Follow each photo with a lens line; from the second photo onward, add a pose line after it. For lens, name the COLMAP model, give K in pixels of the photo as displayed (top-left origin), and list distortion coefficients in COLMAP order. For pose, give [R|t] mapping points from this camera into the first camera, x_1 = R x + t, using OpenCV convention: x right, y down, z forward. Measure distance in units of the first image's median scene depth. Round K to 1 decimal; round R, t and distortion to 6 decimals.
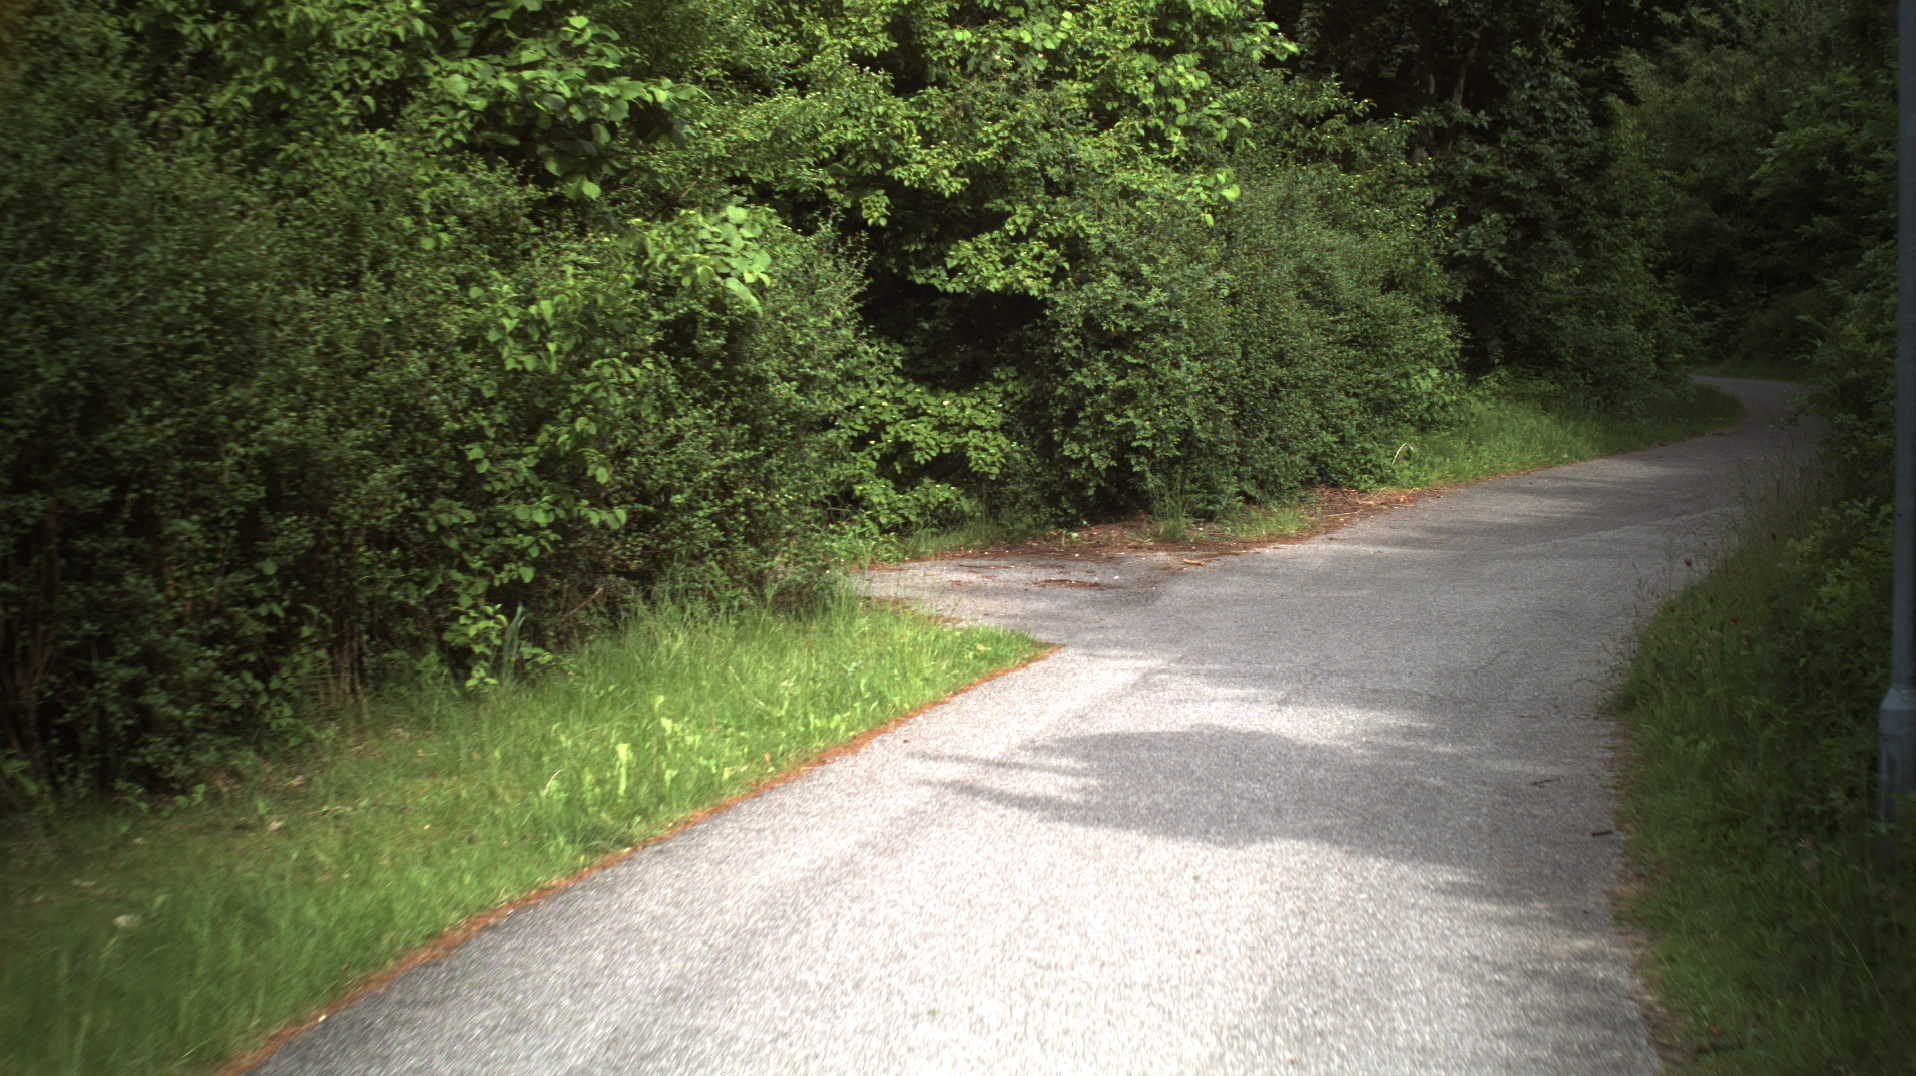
lens RADIAL K [[3477.9, 0, 971.7], [0, 3477.9, 523.2], [0, 0, 1]] dist [-0.278633, 0.000000]
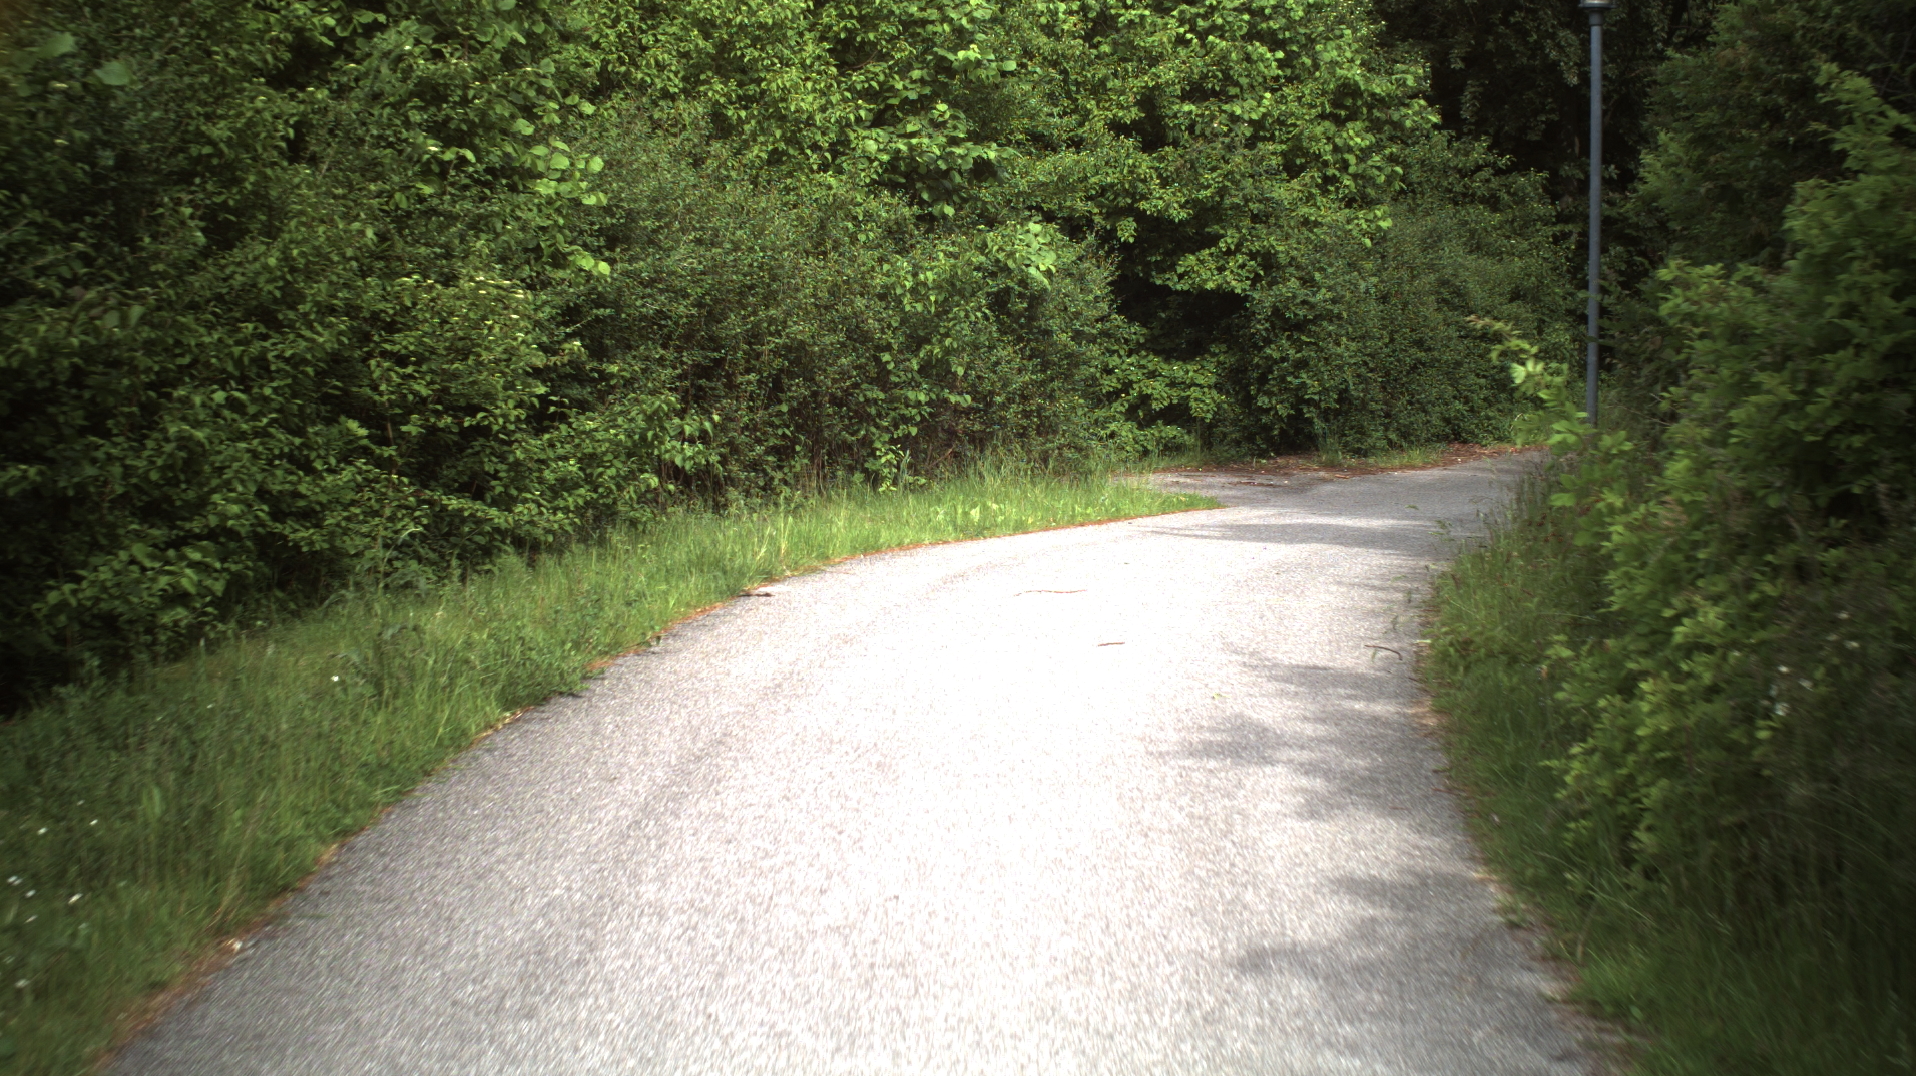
lens RADIAL K [[3477.9, 0, 946.7], [0, 3477.9, 538.7], [0, 0, 1]] dist [-0.278633, 0.000000]
pose [[0.996239, 0.018703, -0.084601, 0.020977], [-0.019316, 0.999793, -0.006434, 0.046577], [0.084464, 0.008044, 0.996394, -0.425154]]
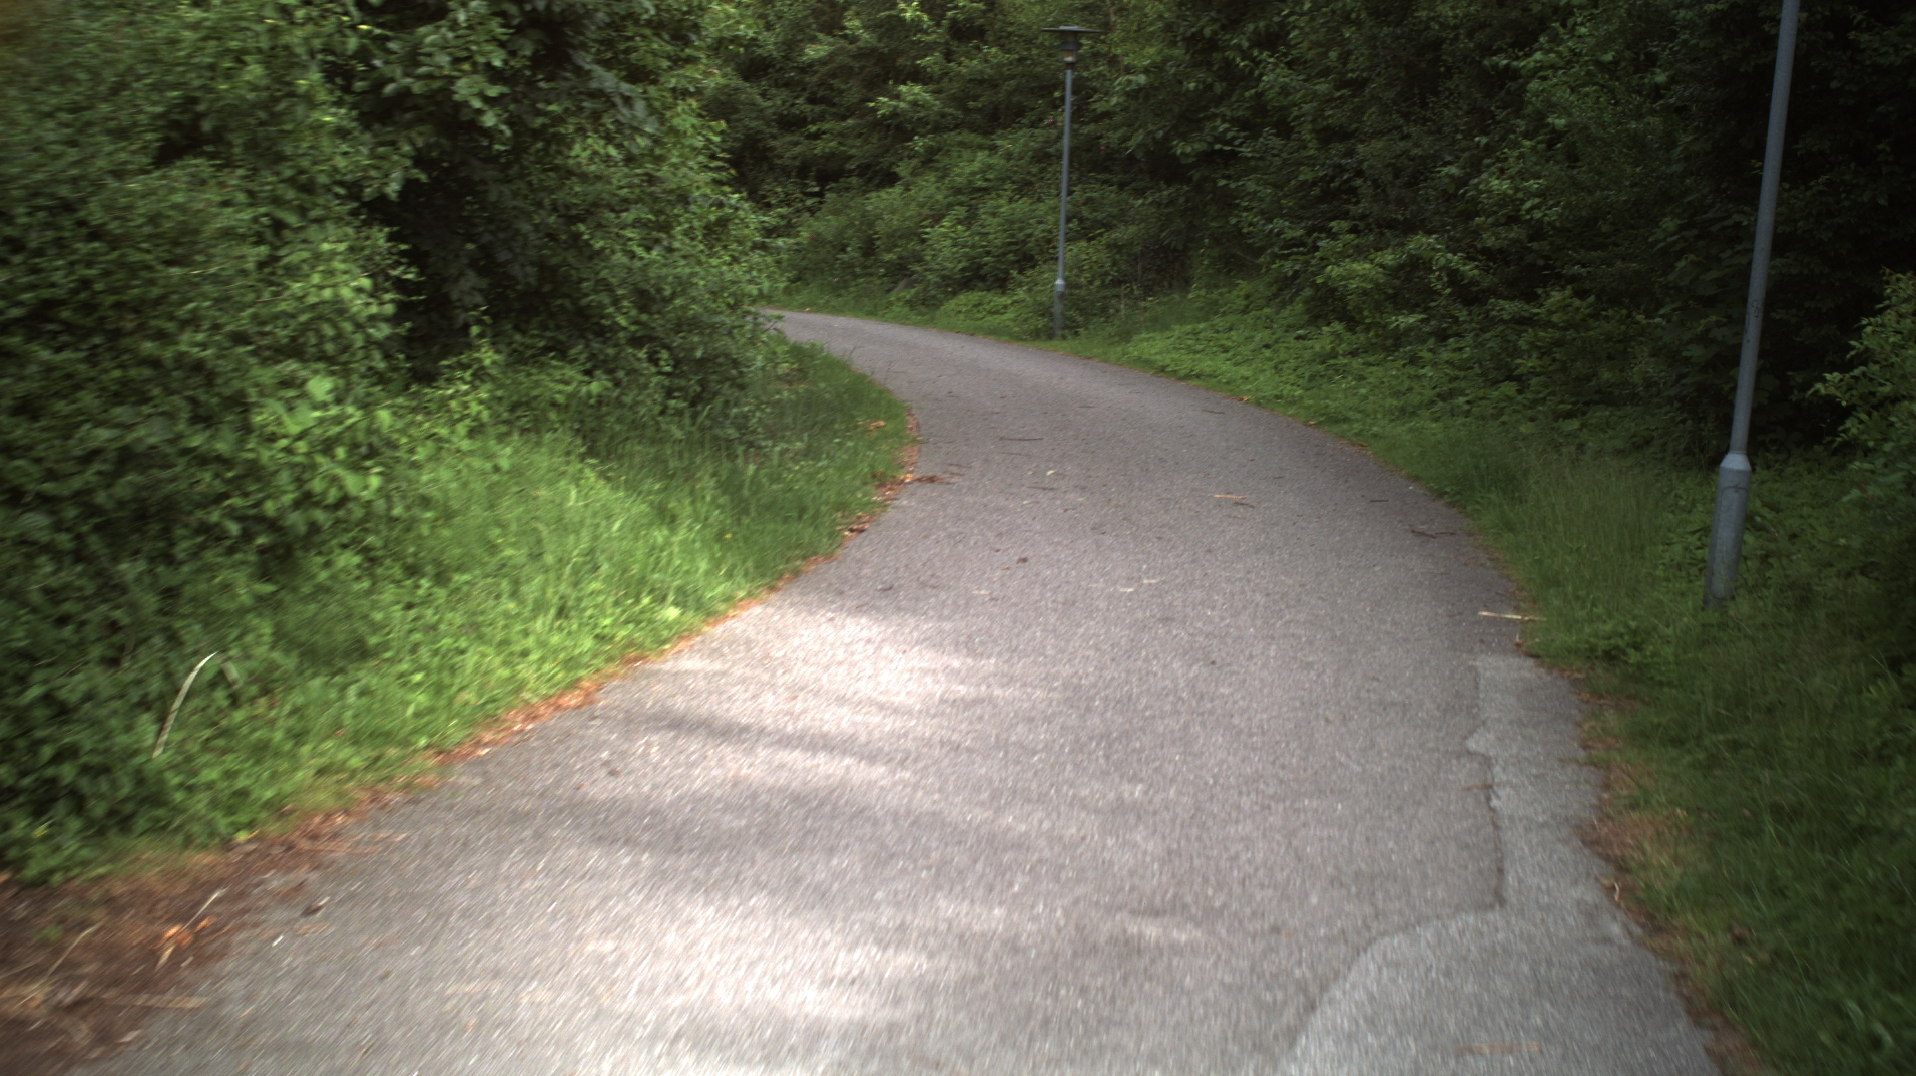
lens RADIAL K [[3477.9, 0, 955.9], [0, 3477.9, 544.1], [0, 0, 1]] dist [-0.278633, 0.000000]
pose [[0.954273, 0.001773, 0.298932, 0.118257], [-0.012807, 0.999307, 0.034955, -0.053776], [-0.298663, -0.037185, 0.953634, 0.839234]]
